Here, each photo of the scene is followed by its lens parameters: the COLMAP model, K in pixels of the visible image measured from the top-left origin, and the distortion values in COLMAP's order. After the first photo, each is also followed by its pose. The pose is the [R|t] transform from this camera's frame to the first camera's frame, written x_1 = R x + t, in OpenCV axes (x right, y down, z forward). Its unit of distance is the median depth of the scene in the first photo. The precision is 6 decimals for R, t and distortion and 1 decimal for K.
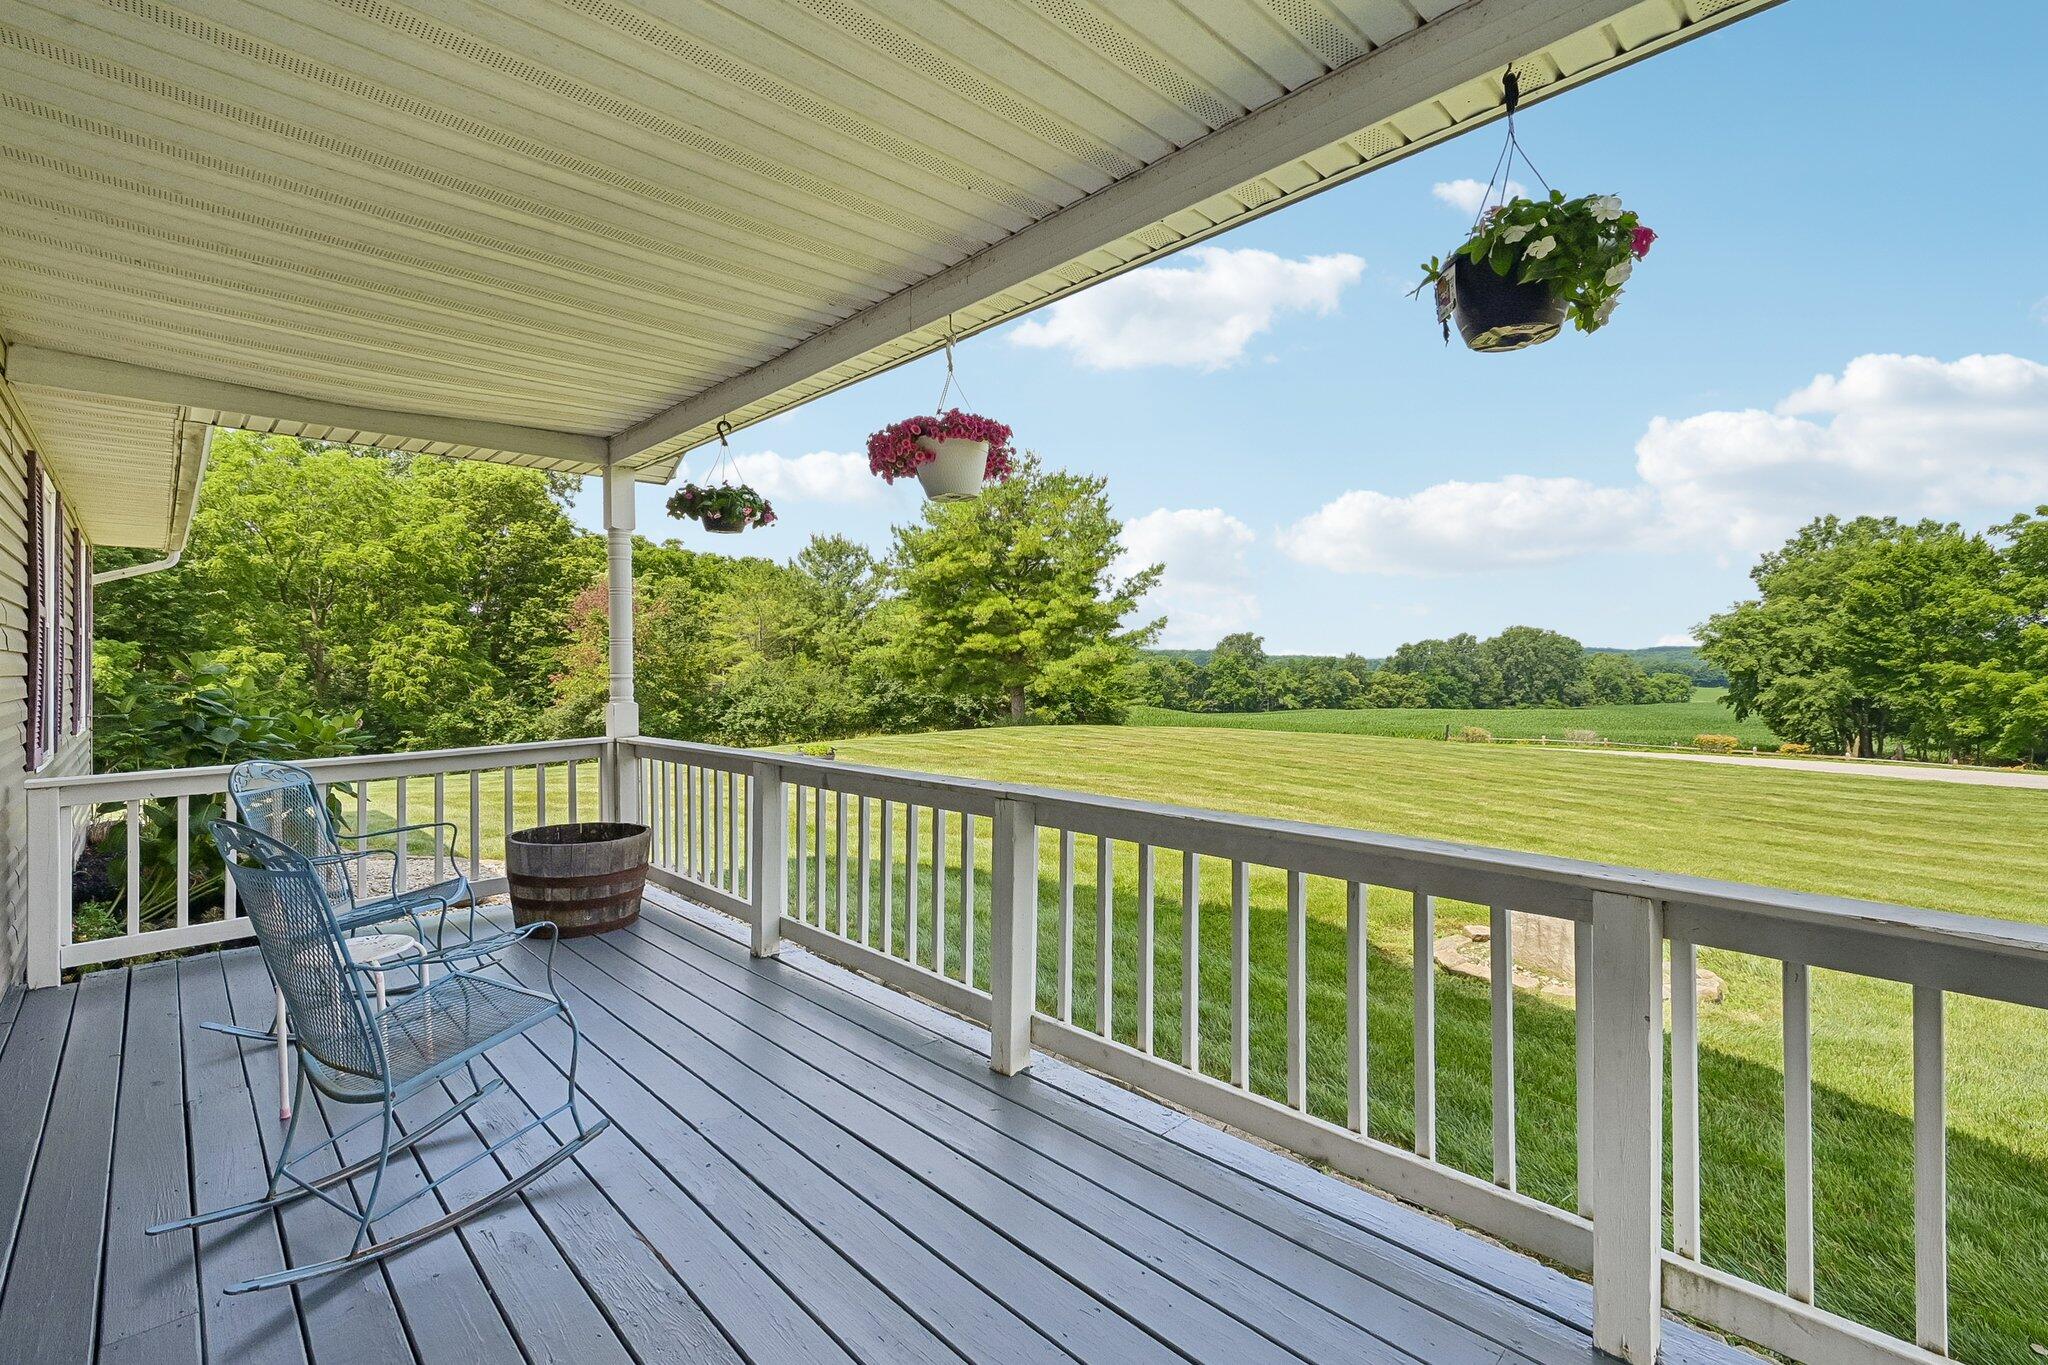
lens RADIAL K [[898.9, 0, 1029.5], [0, 898.9, 663.6], [0, 0, 1]] dist [-0.001331, -0.000517]
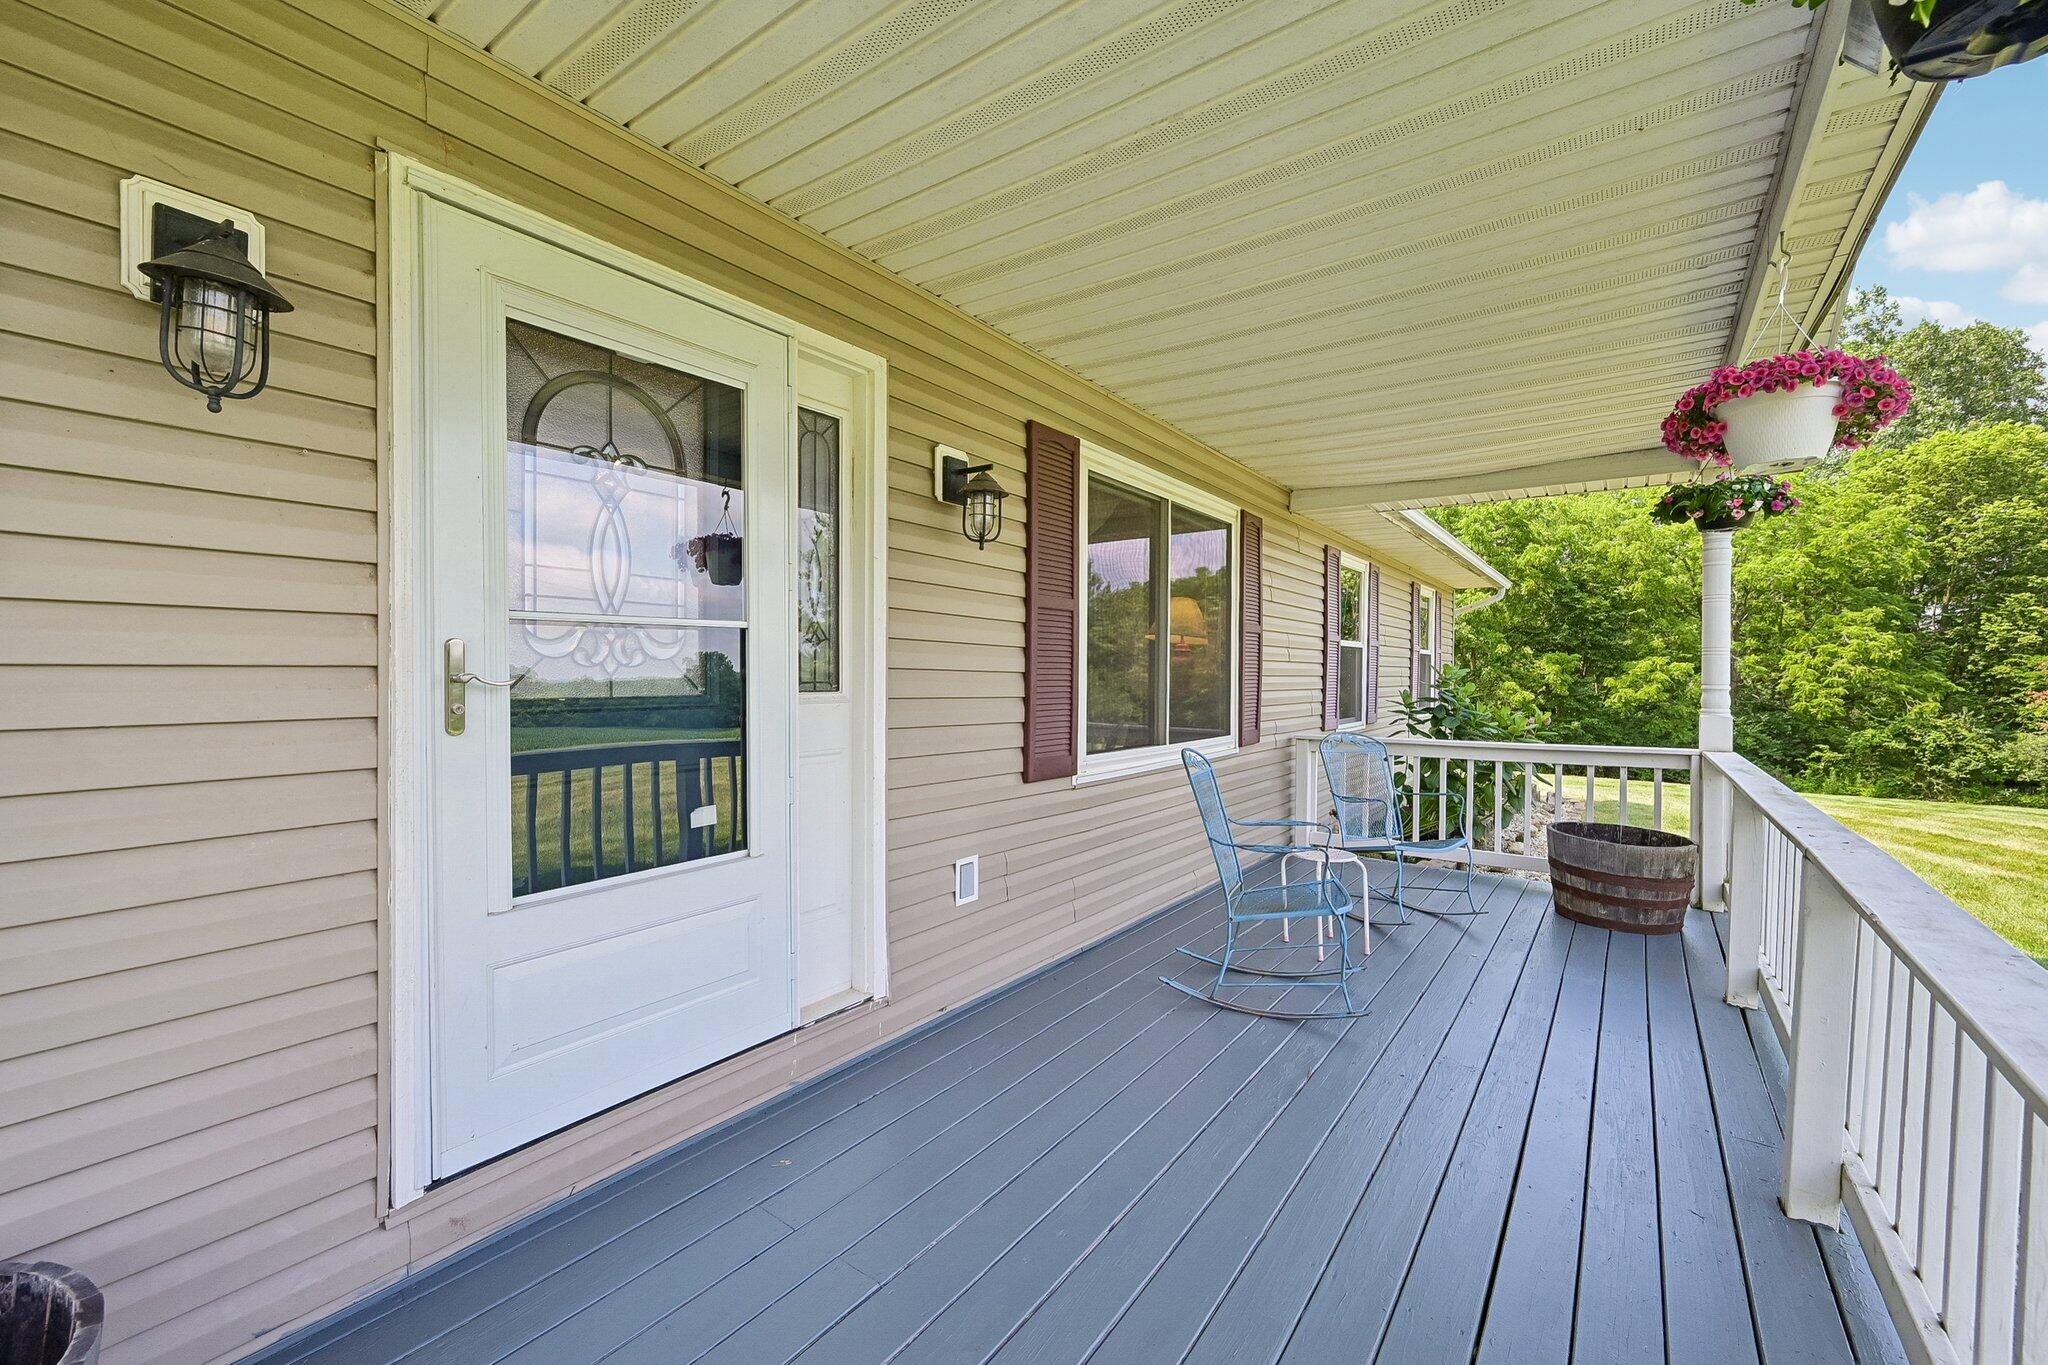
lens RADIAL K [[830.8, 0, 1018.5], [0, 830.8, 682.3], [0, 0, 1]] dist [-0.000749, 0.000205]
pose [[0.162778, 0.024179, -0.986366, 0.037428], [-0.012726, 0.999668, 0.022405, -0.000242], [0.986581, 0.008905, 0.163032, 0.015819]]
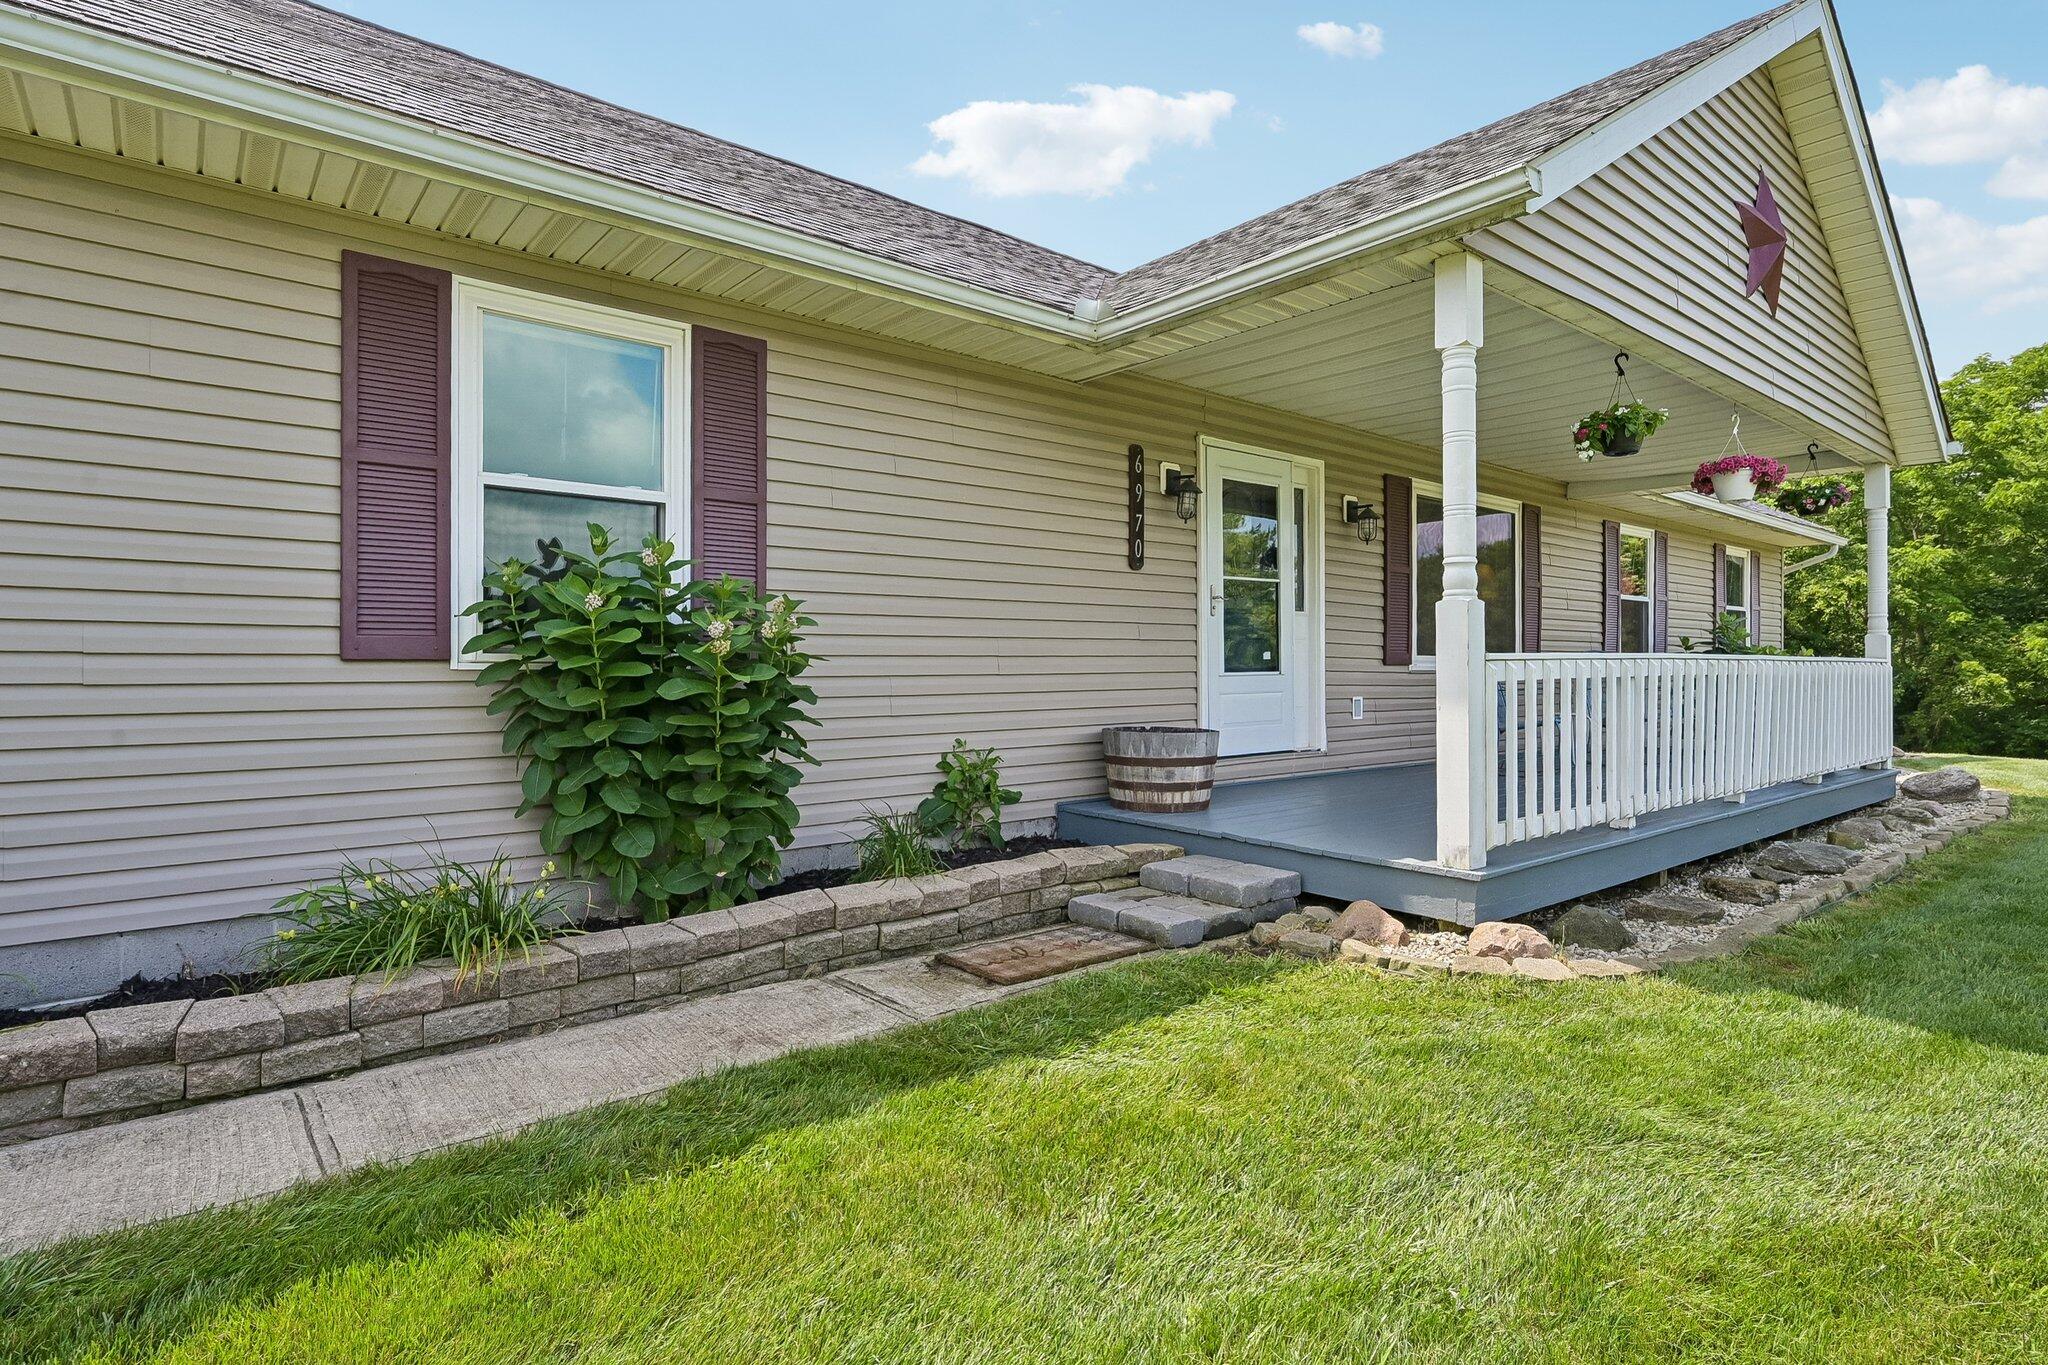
lens RADIAL K [[1041.8, 0, 1024.0], [0, 1041.8, 682.5], [0, 0, 1]] dist [-0.002512, 0.000293]
pose [[-0.084429, 0.024128, -0.996137, 0.157450], [-0.001265, 0.999703, 0.024322, 0.010201], [0.996429, 0.003314, -0.084374, -0.020943]]
